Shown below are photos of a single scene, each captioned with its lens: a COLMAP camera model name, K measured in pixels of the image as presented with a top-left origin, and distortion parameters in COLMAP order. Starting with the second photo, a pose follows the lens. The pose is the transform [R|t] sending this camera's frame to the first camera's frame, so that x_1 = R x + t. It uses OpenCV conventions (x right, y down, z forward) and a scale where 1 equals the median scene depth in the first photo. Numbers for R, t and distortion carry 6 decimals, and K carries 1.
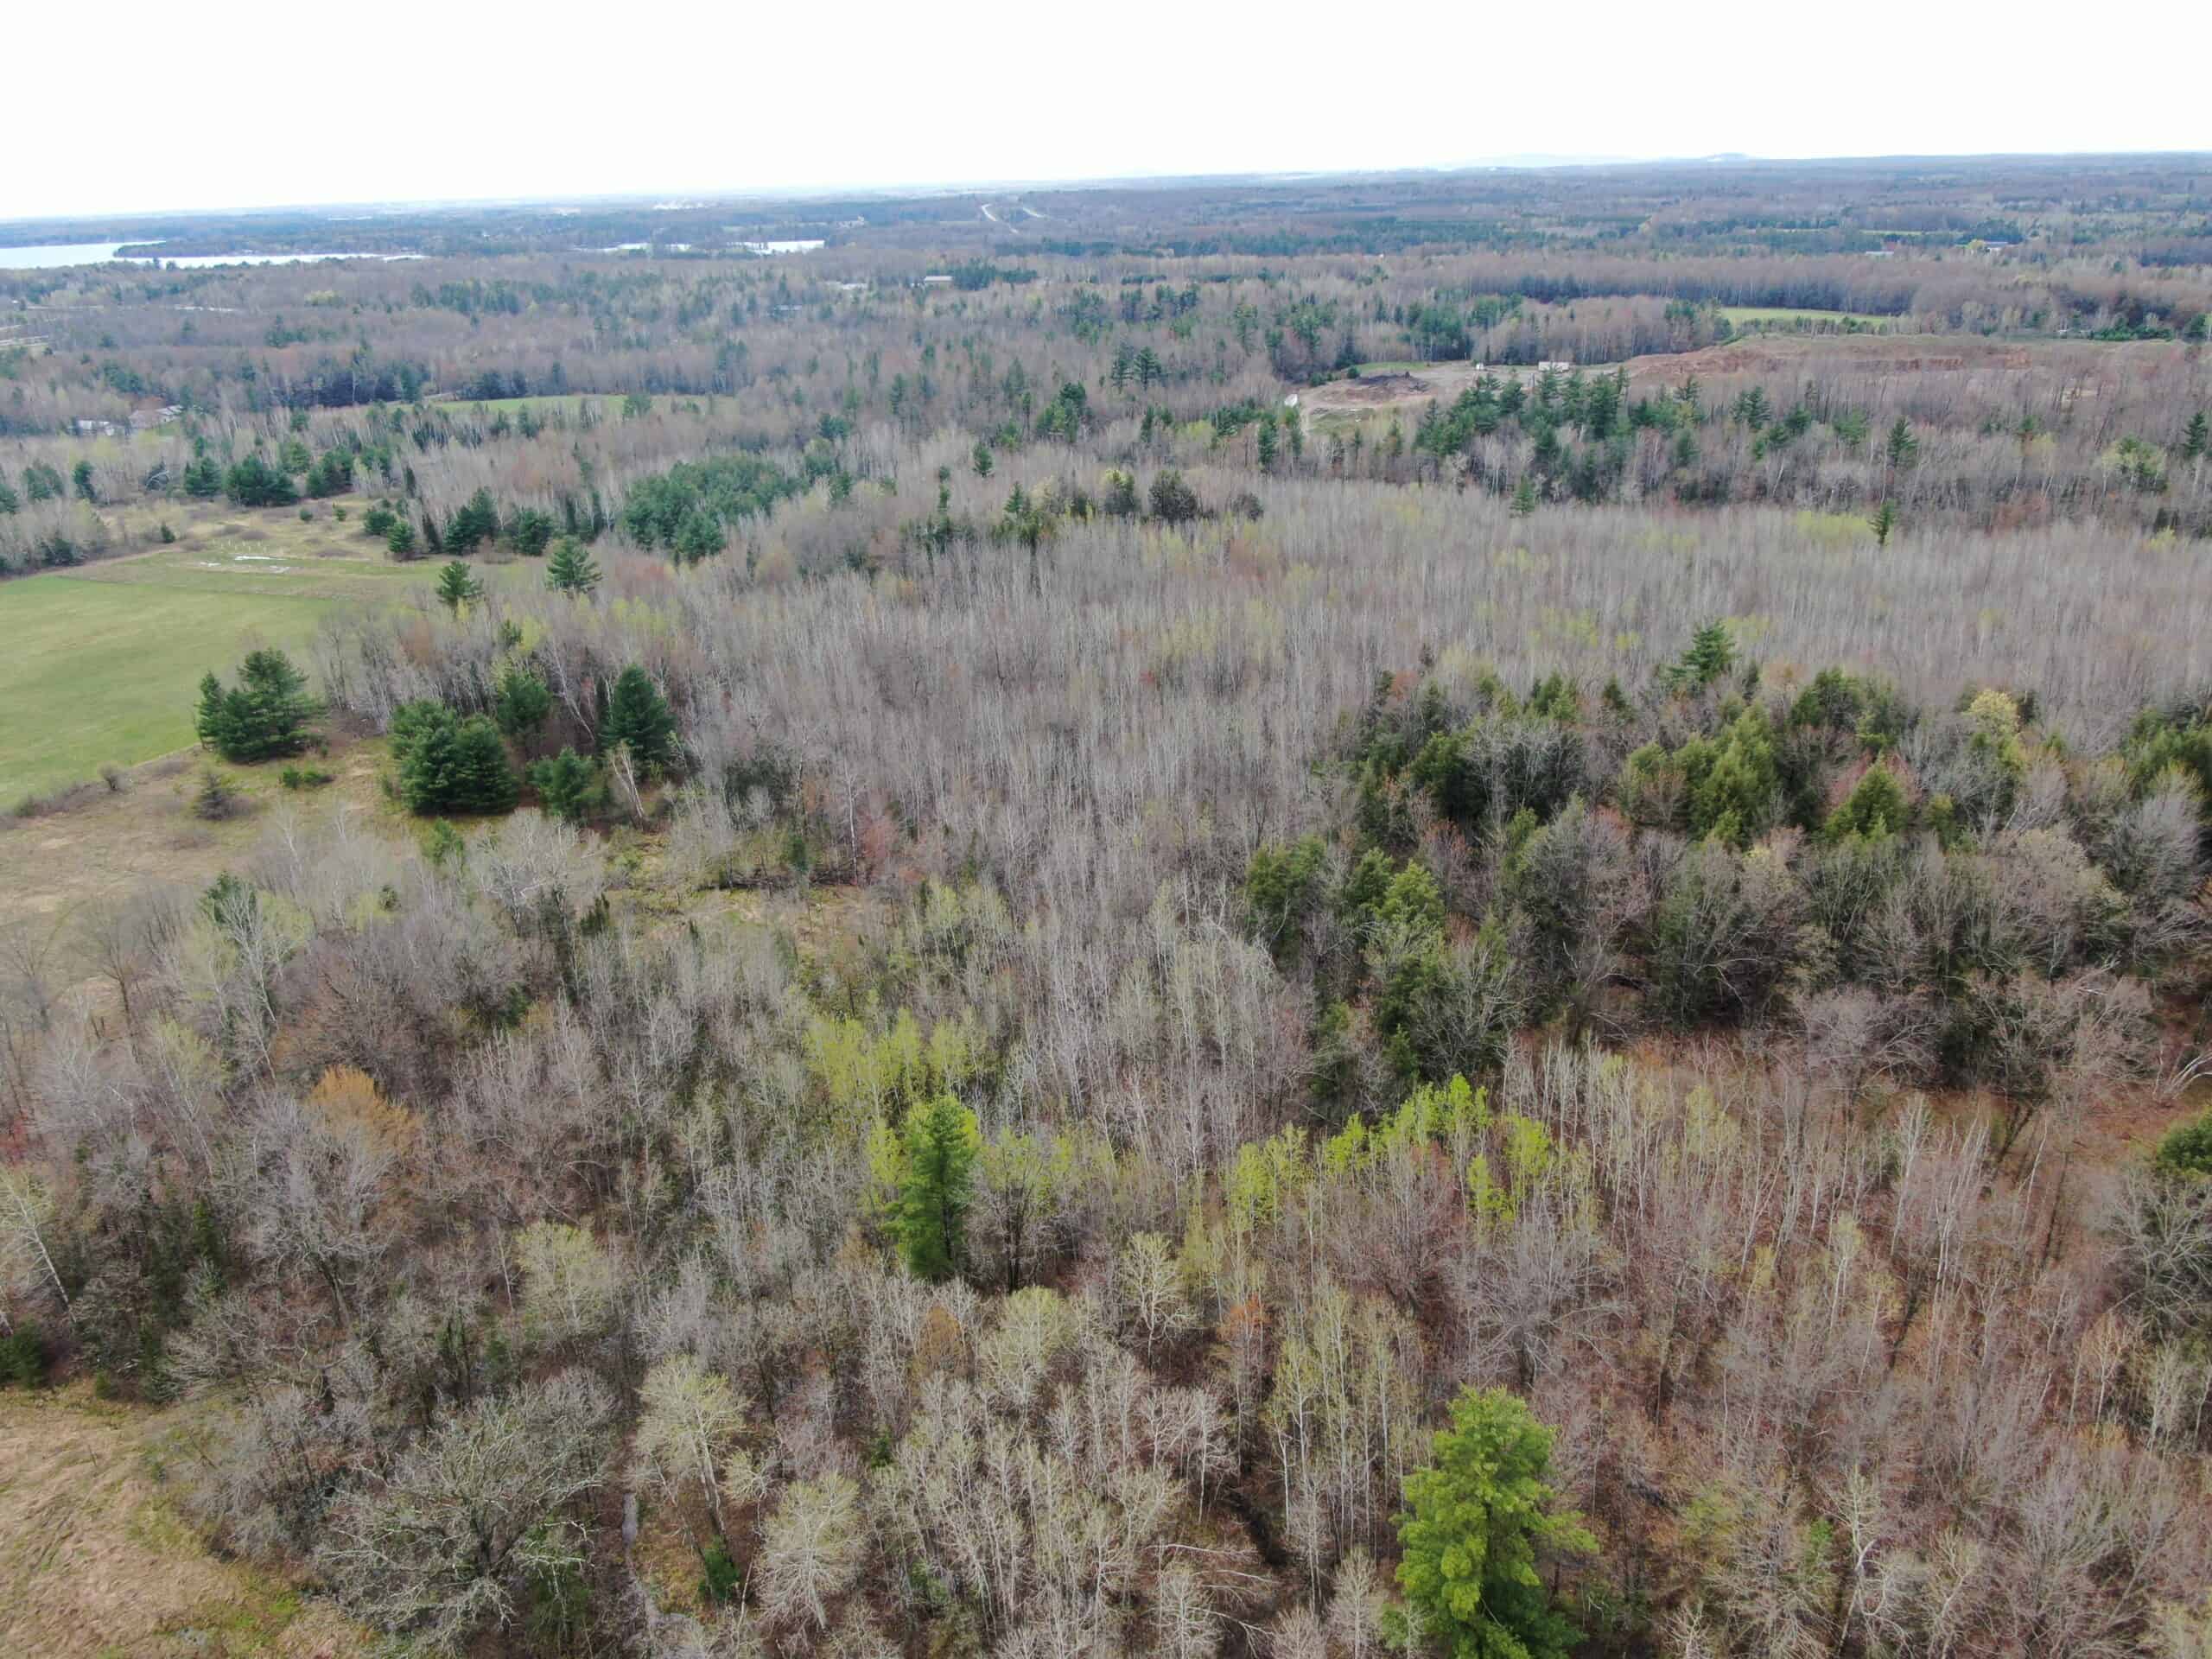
lens RADIAL K [[1586.0, 0, 1110.8], [0, 1586.0, 843.3], [0, 0, 1]] dist [-0.023079, 0.002705]
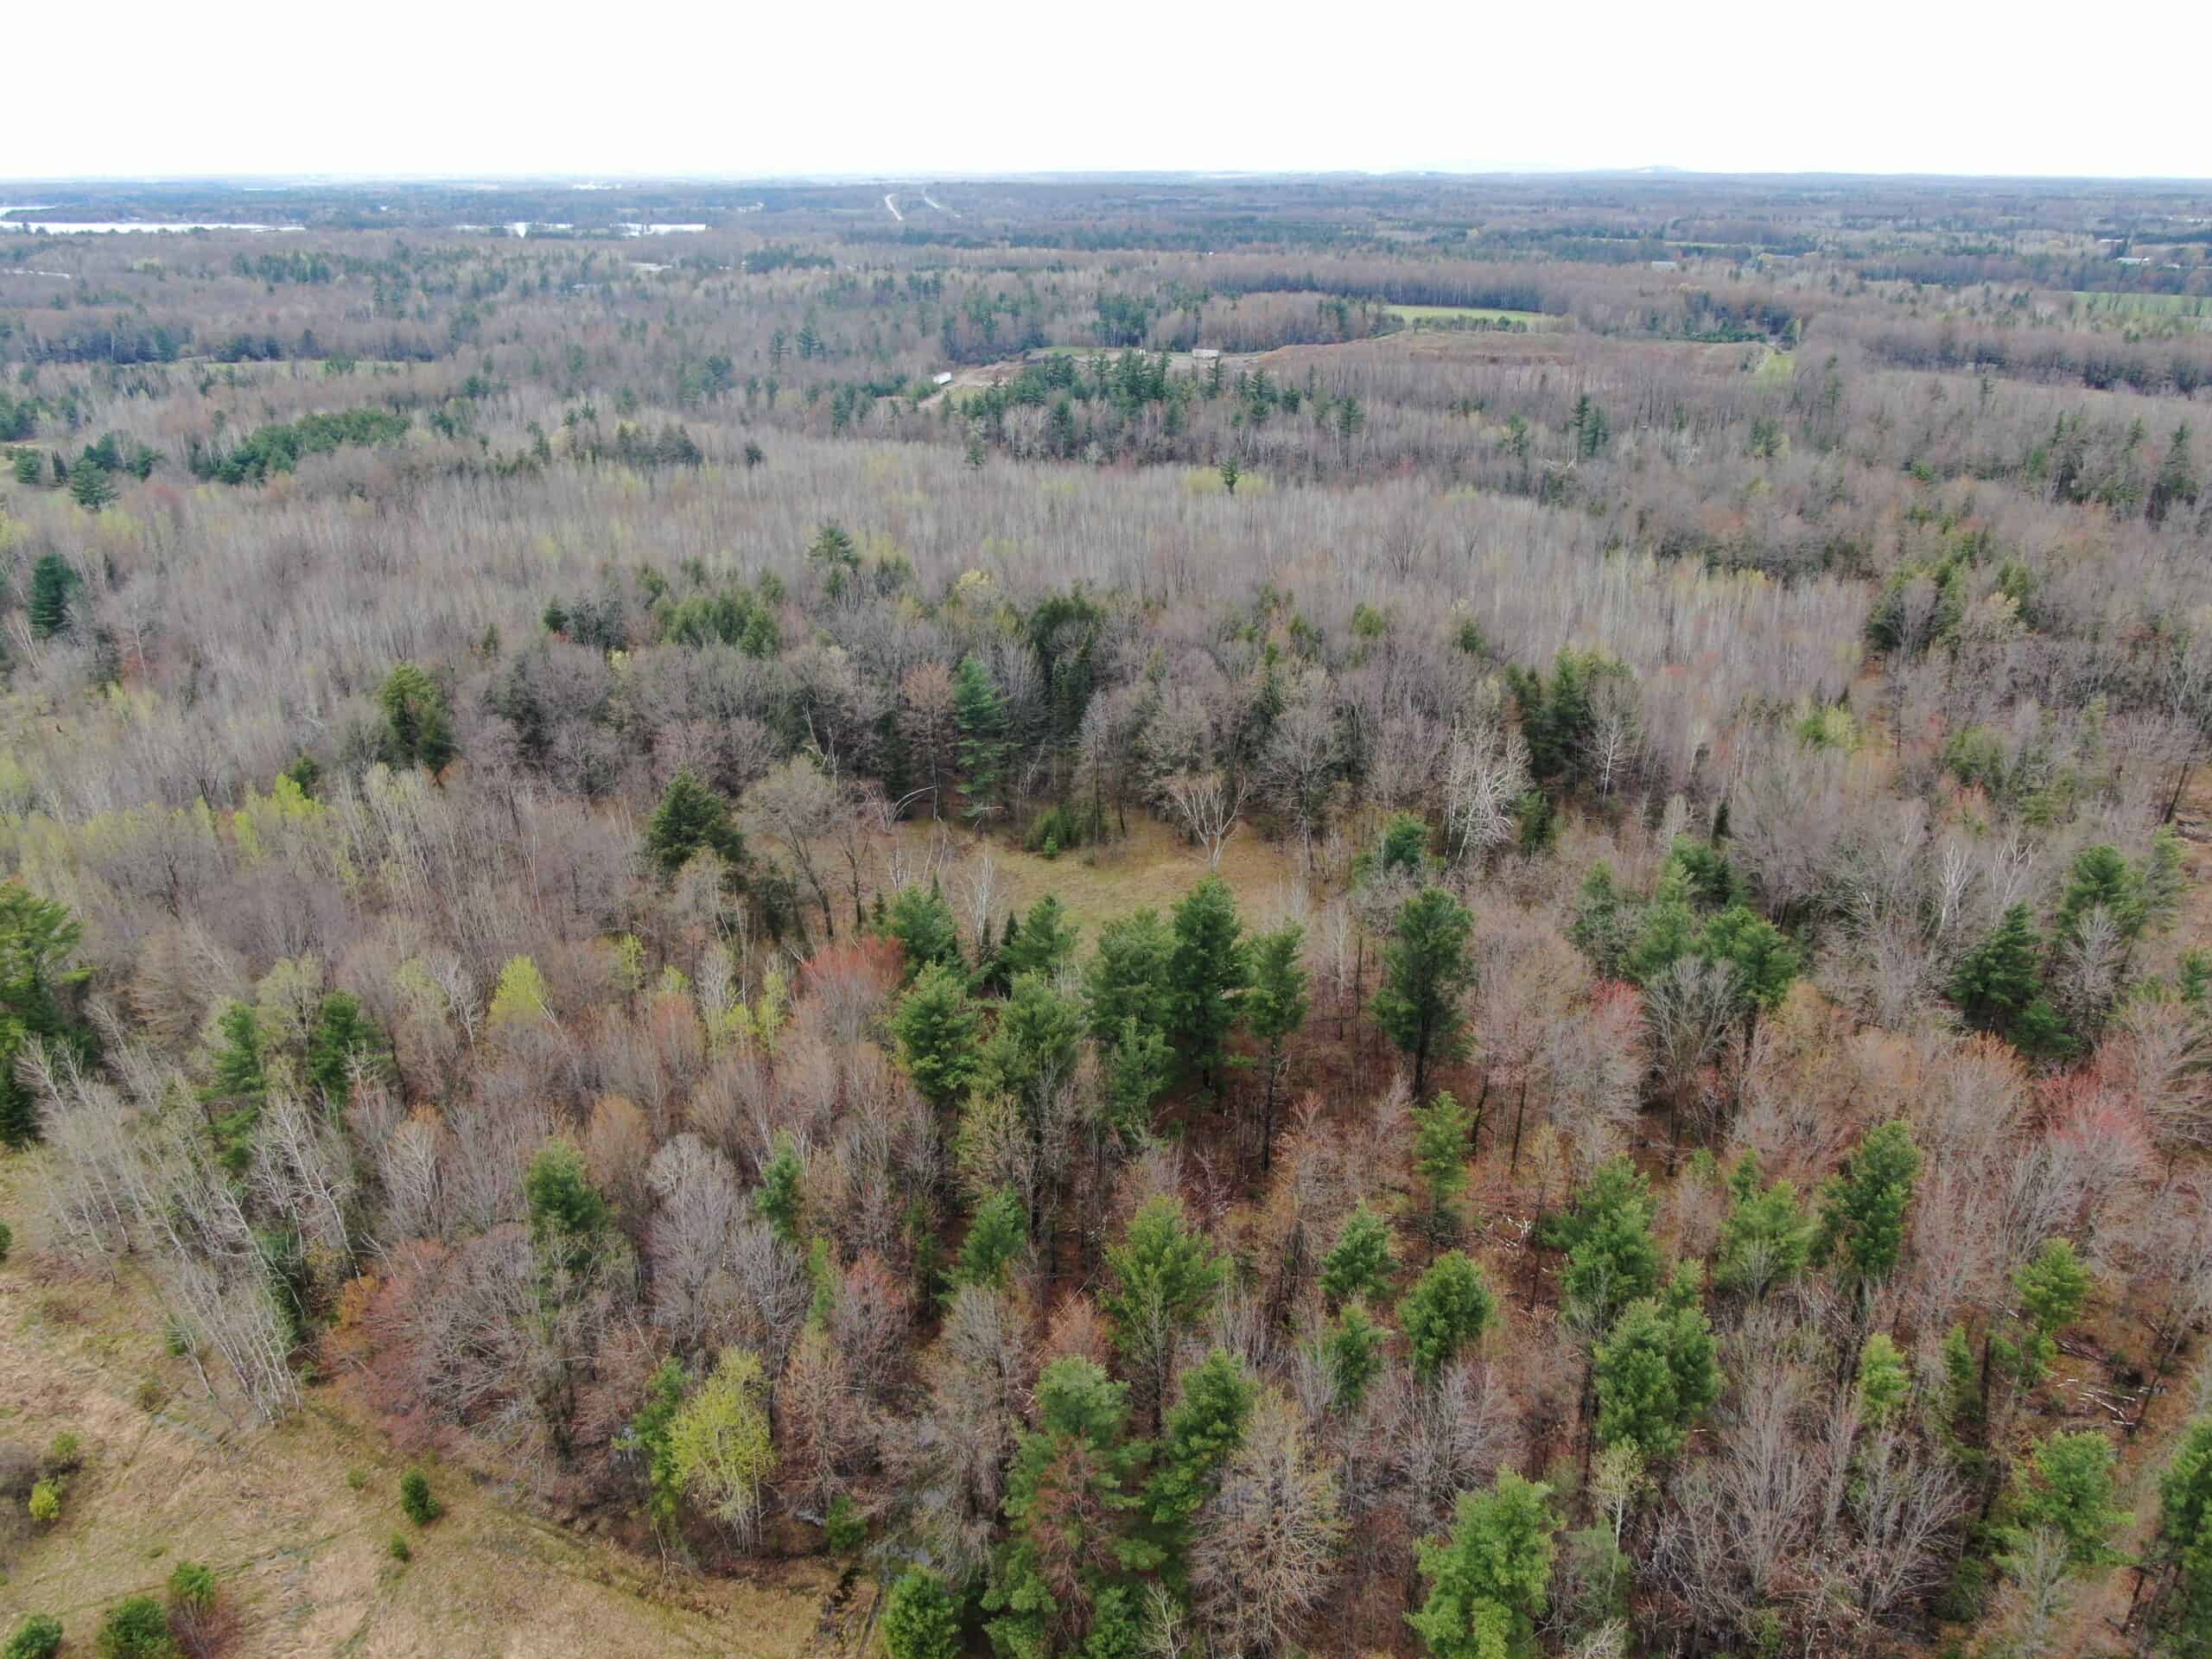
lens RADIAL K [[1586.0, 0, 1110.8], [0, 1586.0, 843.3], [0, 0, 1]] dist [-0.023079, 0.002705]
pose [[0.999146, 0.014892, 0.038549, 0.125875], [-0.015014, 0.999883, 0.002868, 0.025749], [-0.038502, -0.003444, 0.999253, -0.068737]]
